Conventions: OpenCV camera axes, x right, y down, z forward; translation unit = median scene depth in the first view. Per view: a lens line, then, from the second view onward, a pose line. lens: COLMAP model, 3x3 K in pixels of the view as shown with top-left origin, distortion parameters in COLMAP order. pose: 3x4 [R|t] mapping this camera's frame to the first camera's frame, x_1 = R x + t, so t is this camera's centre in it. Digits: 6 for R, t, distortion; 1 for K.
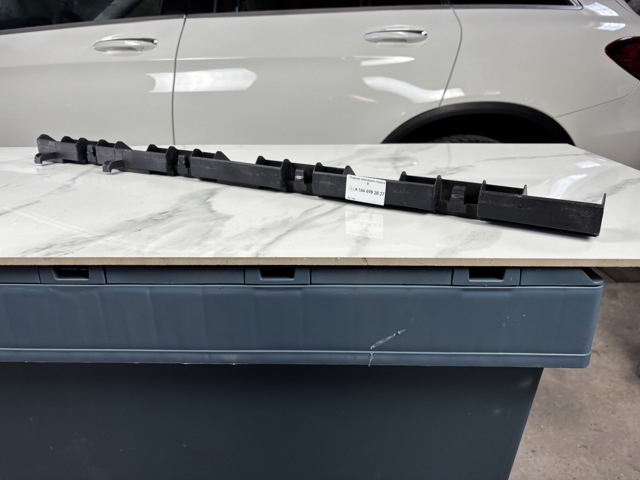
lens RADIAL K [[487.5, 0, 319.3], [0, 487.5, 244.6], [0, 0, 1]] dist [0.043207, -0.062353]
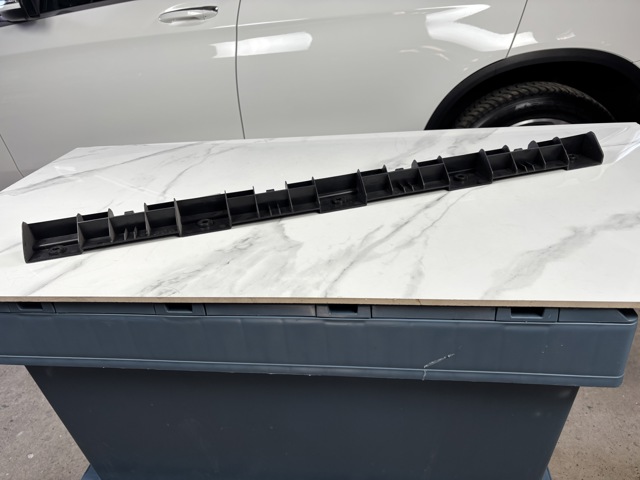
lens RADIAL K [[487.5, 0, 319.3], [0, 487.5, 244.6], [0, 0, 1]] dist [0.043207, -0.062353]
pose [[0.991340, -0.012531, -0.130718, 0.011309], [0.031270, 0.989329, 0.142304, -0.222953], [0.127540, -0.145159, 0.981154, -0.127627]]
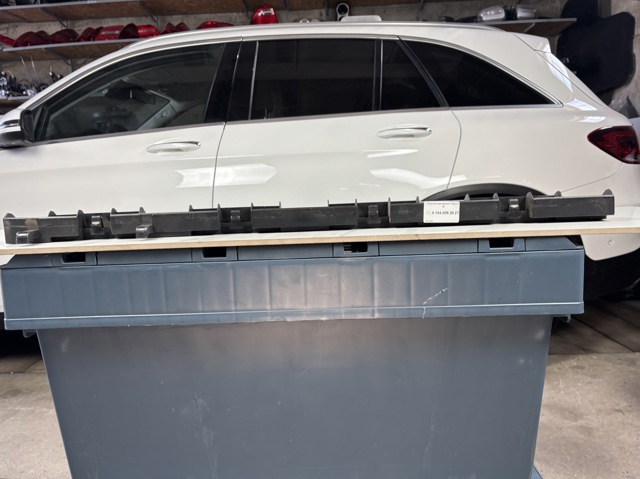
lens RADIAL K [[503.4, 0, 319.6], [0, 503.4, 244.3], [0, 0, 1]] dist [0.040751, -0.056530]
pose [[0.999483, -0.031467, -0.006526, -0.153083], [0.029241, 0.974709, -0.221556, 0.311071], [0.013332, 0.221251, 0.975126, -0.383295]]
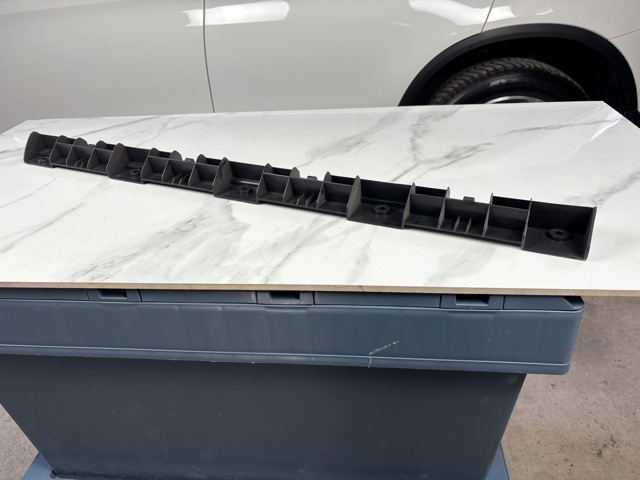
lens RADIAL K [[487.5, 0, 319.3], [0, 487.5, 244.6], [0, 0, 1]] dist [0.043207, -0.062353]
pose [[0.995251, -0.002583, -0.097308, 0.087584], [0.021285, 0.981232, 0.191655, -0.228605], [0.094986, -0.192816, 0.976627, -0.068831]]
